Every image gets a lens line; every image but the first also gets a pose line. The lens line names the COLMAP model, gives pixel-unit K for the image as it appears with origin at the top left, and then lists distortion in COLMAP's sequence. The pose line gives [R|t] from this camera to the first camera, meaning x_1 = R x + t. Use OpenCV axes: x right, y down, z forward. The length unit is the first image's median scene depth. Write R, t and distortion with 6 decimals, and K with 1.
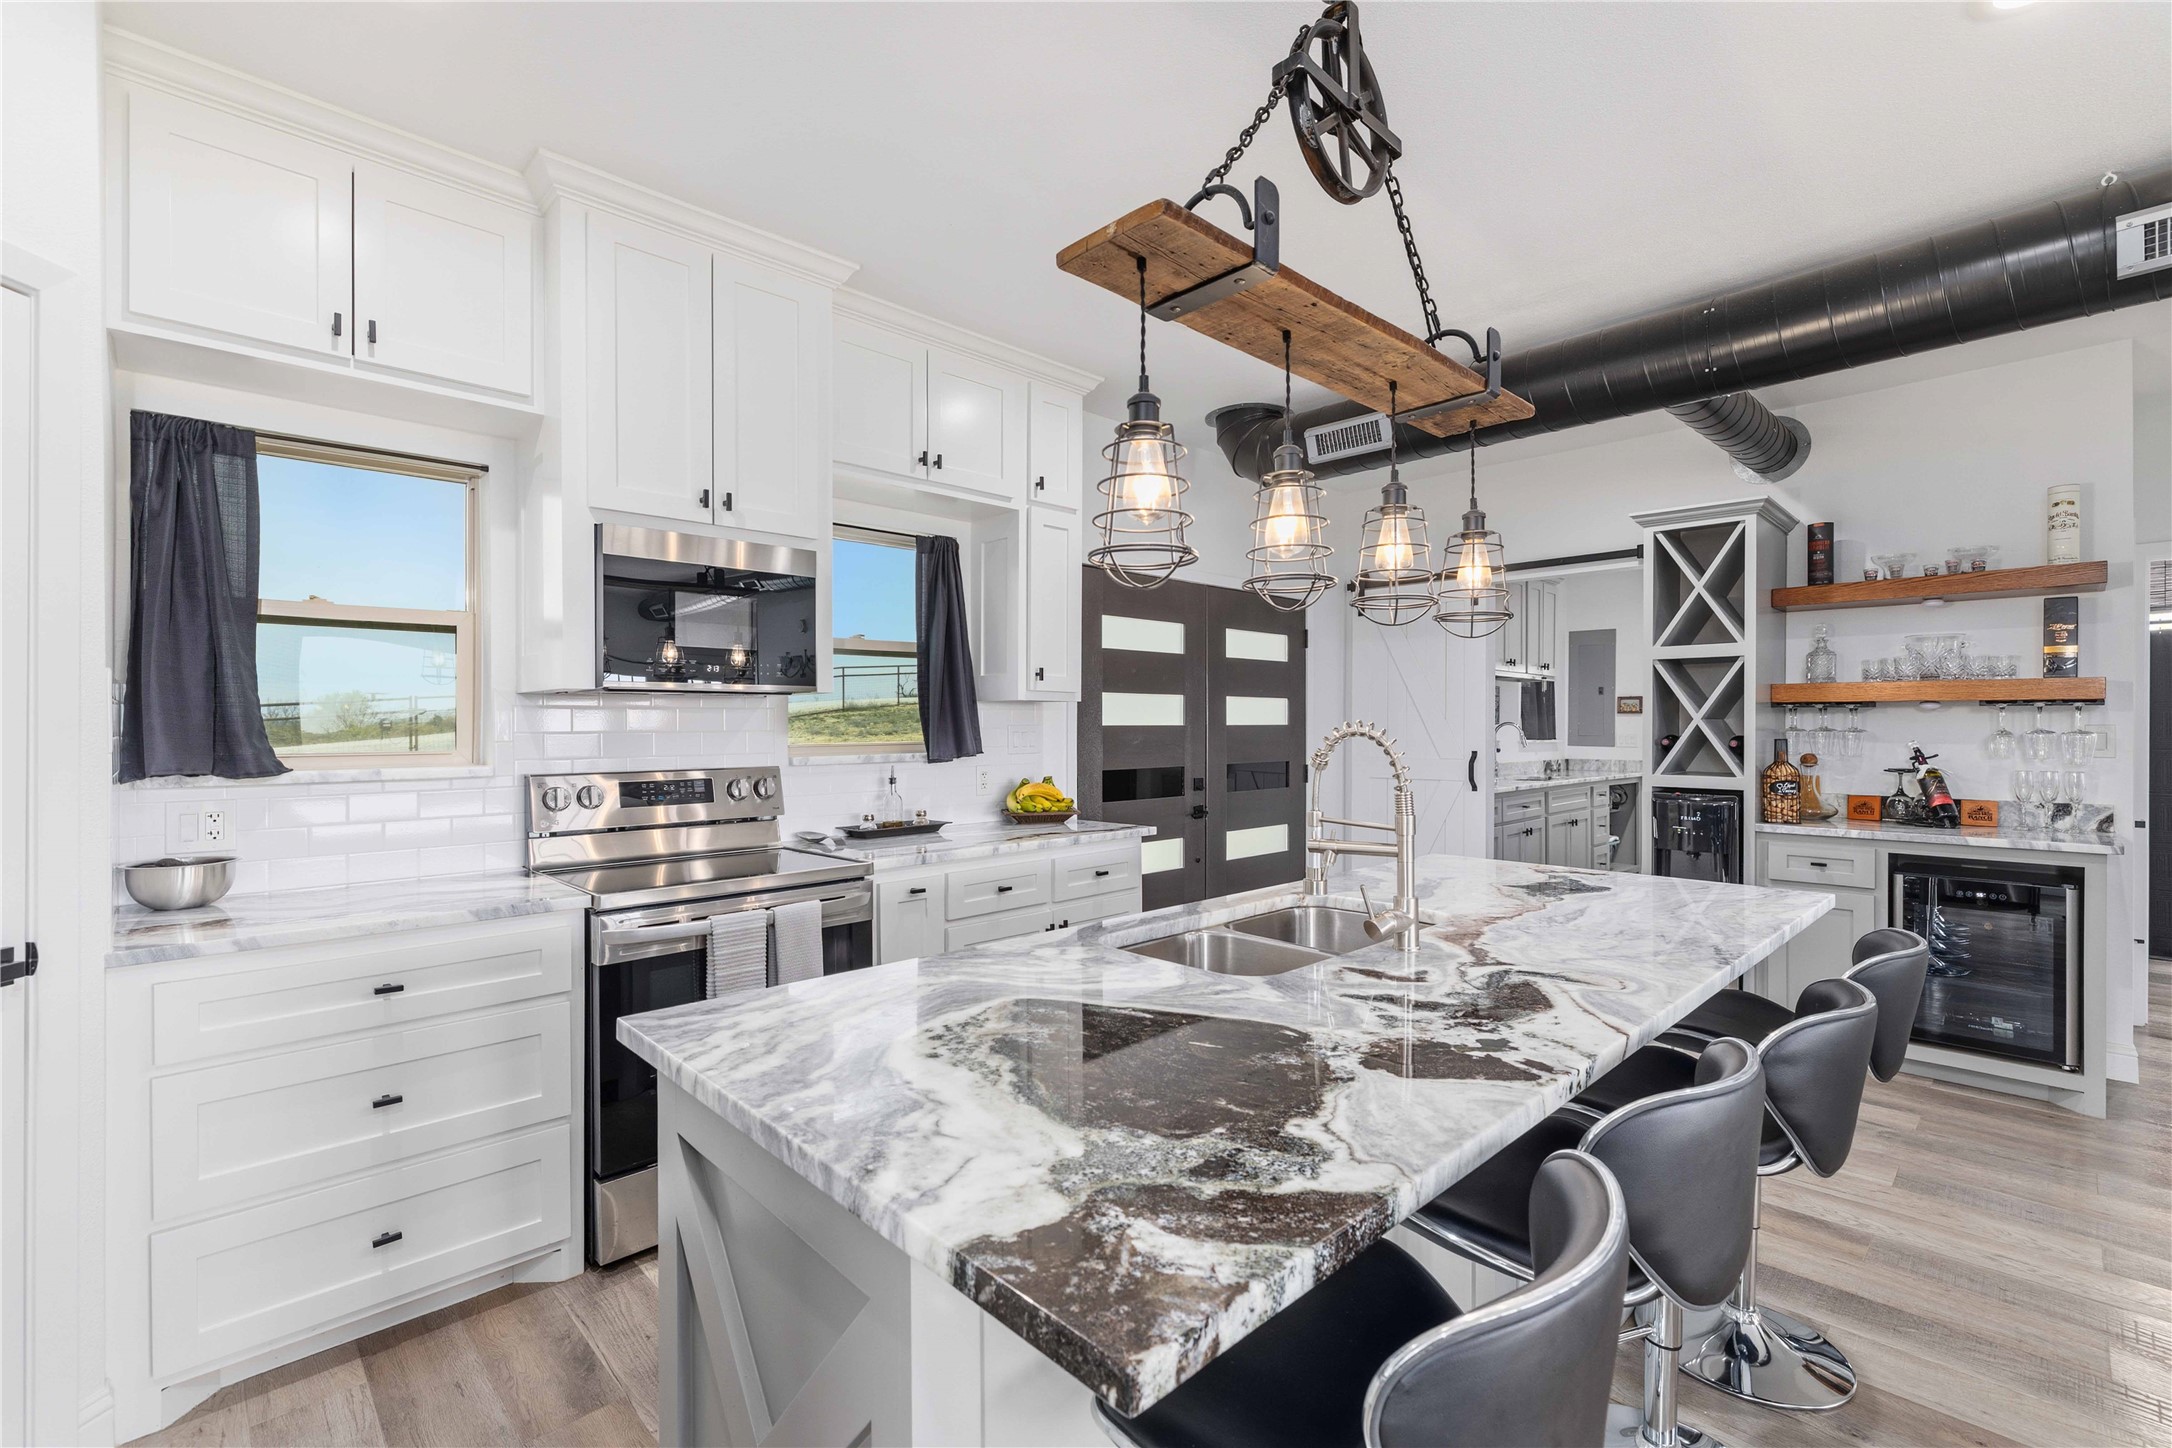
lens RADIAL K [[947.9, 0, 1073.7], [0, 947.9, 724.7], [0, 0, 1]] dist [-0.001055, 0.000250]
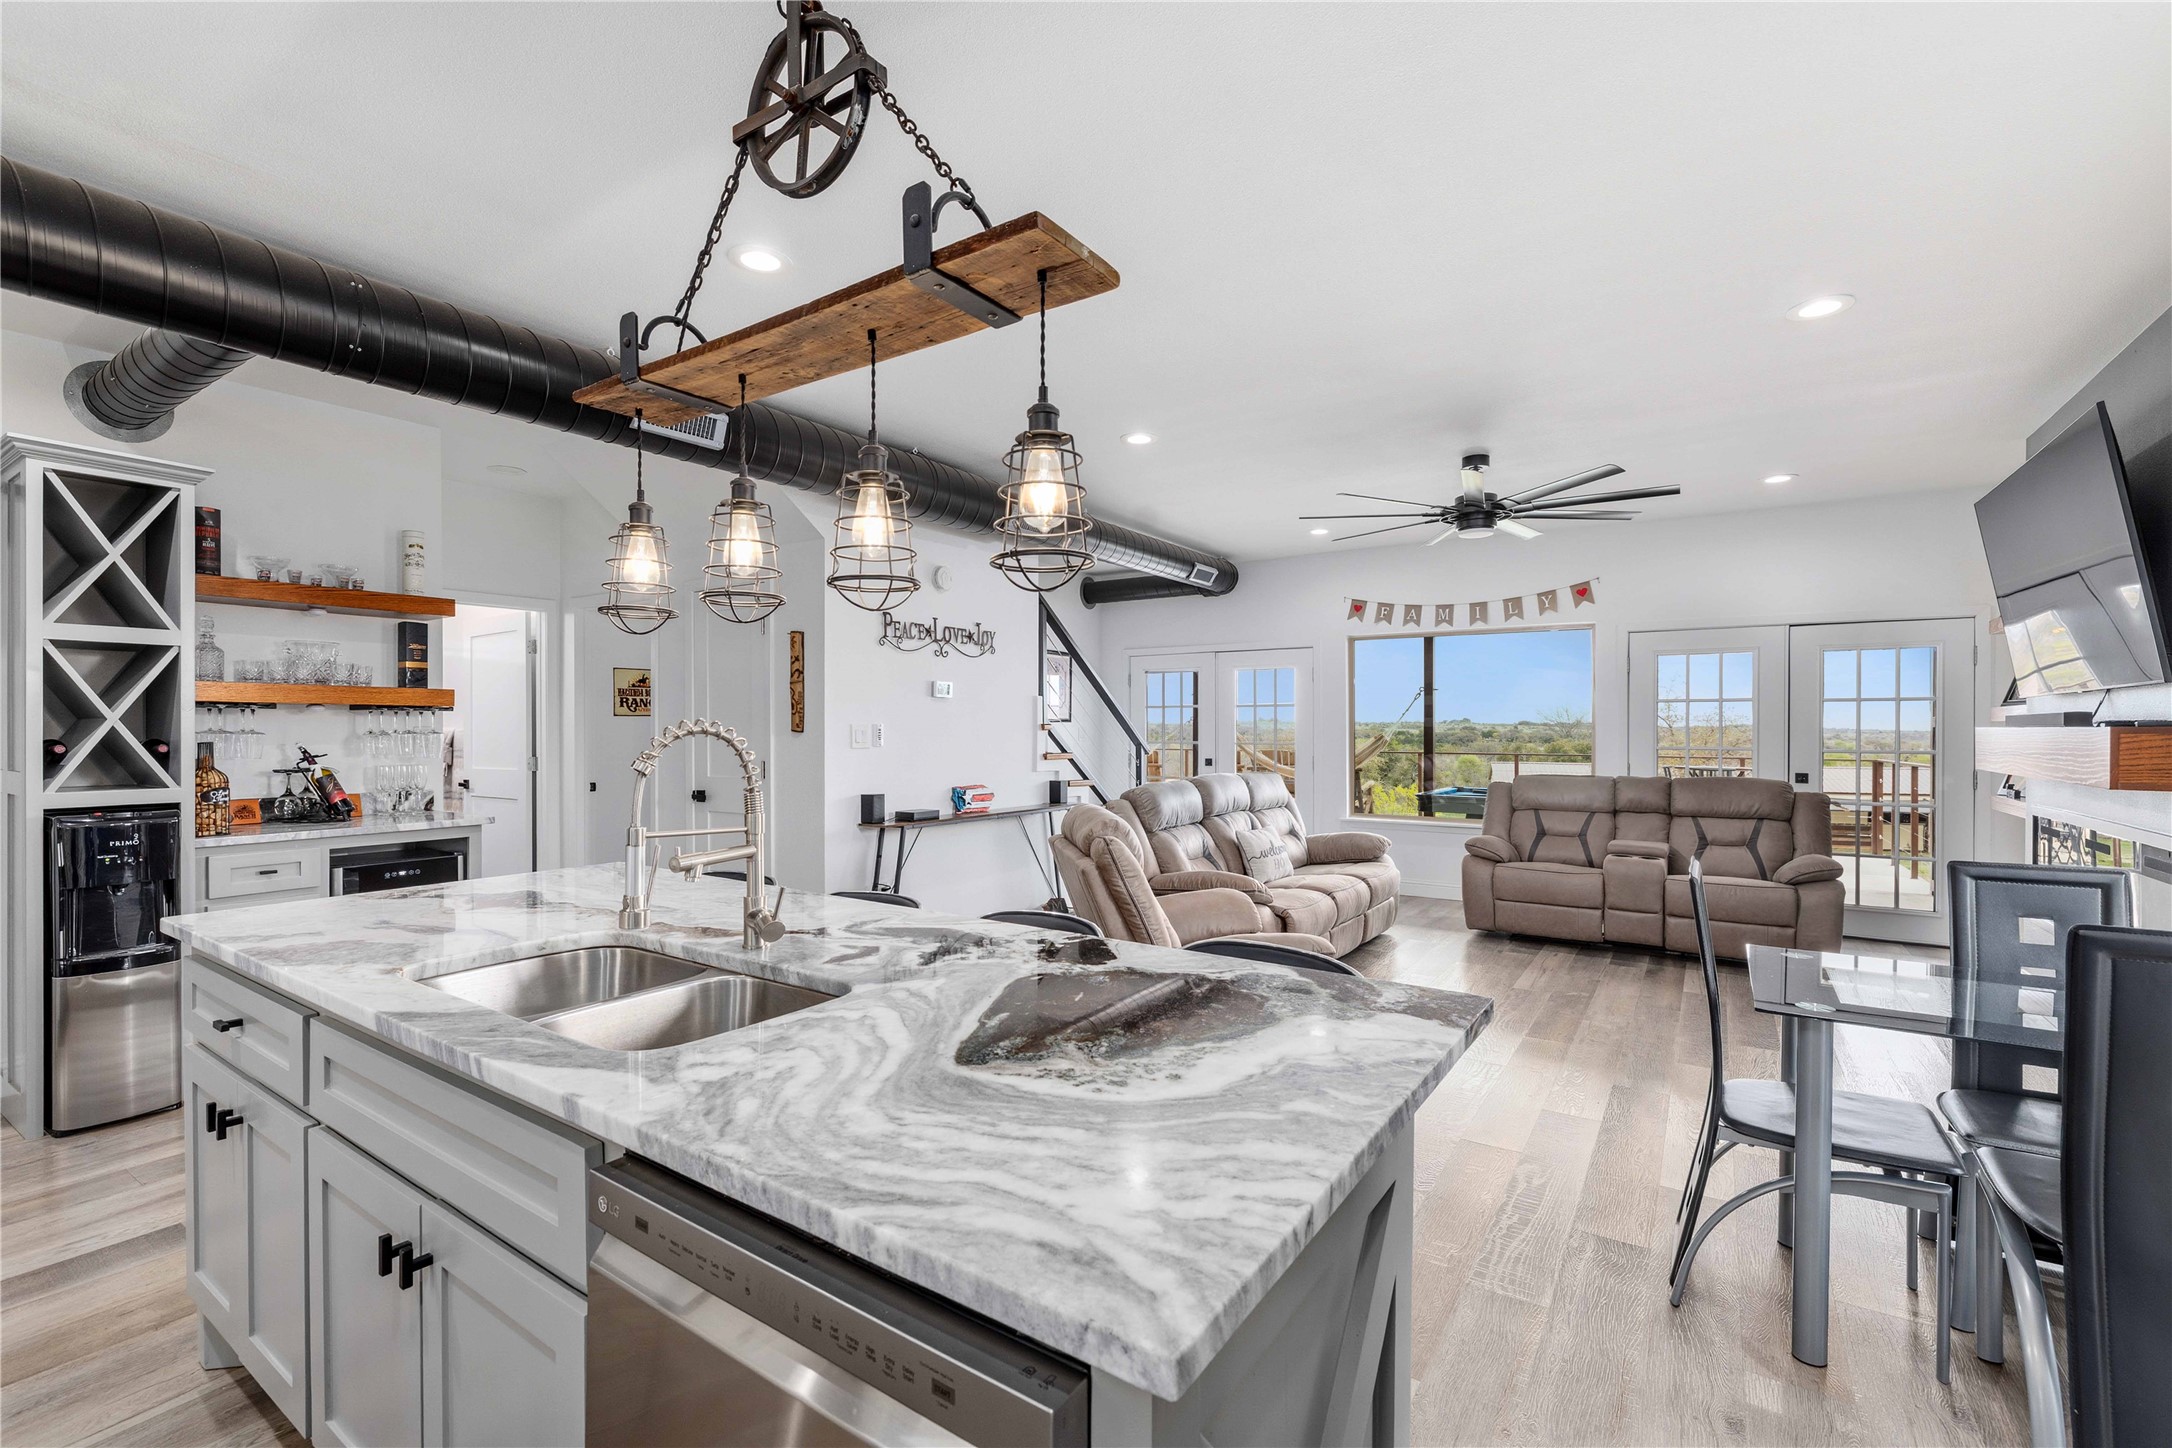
lens RADIAL K [[948.5, 0, 1080.8], [0, 948.5, 731.7], [0, 0, 1]] dist [-0.001280, 0.000190]
pose [[-0.215398, -0.004390, 0.976516, -0.321439], [0.000874, 0.999989, 0.004689, 0.001668], [-0.976526, 0.001863, -0.215392, 0.399918]]
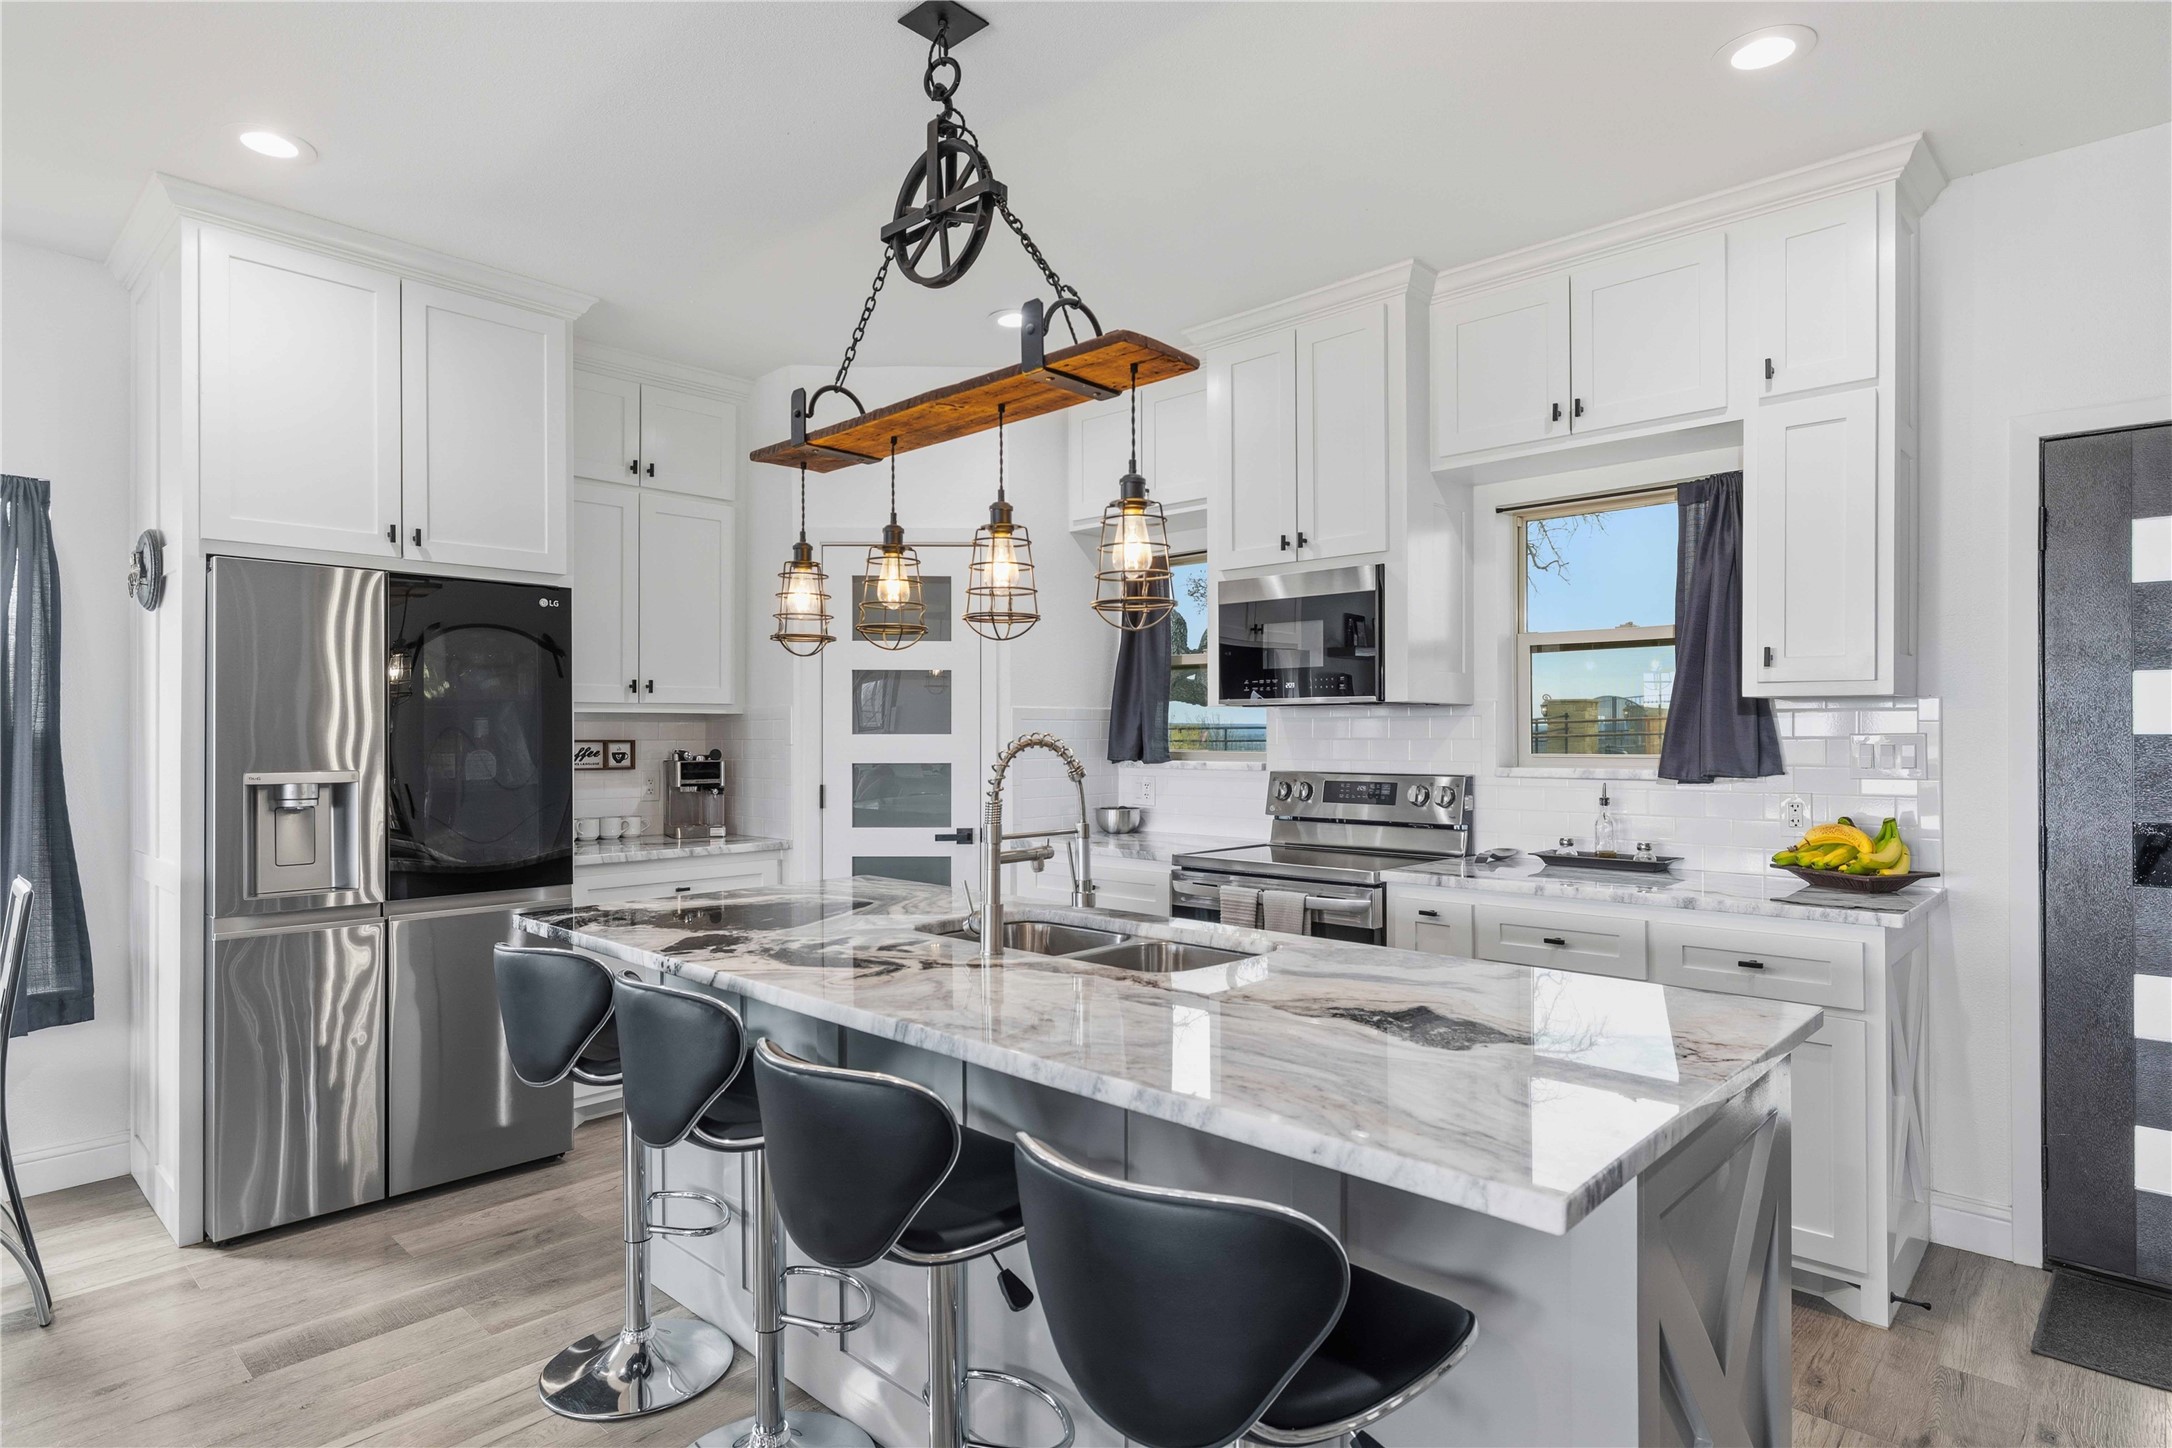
lens RADIAL K [[1156.2, 0, 1075.3], [0, 1156.2, 726.1], [0, 0, 1]] dist [0.003363, 0.000614]
pose [[0.050053, -0.002692, -0.998743, 0.733835], [0.000450, 0.999996, -0.002673, -0.002871], [0.998746, -0.000316, 0.050054, 0.470388]]
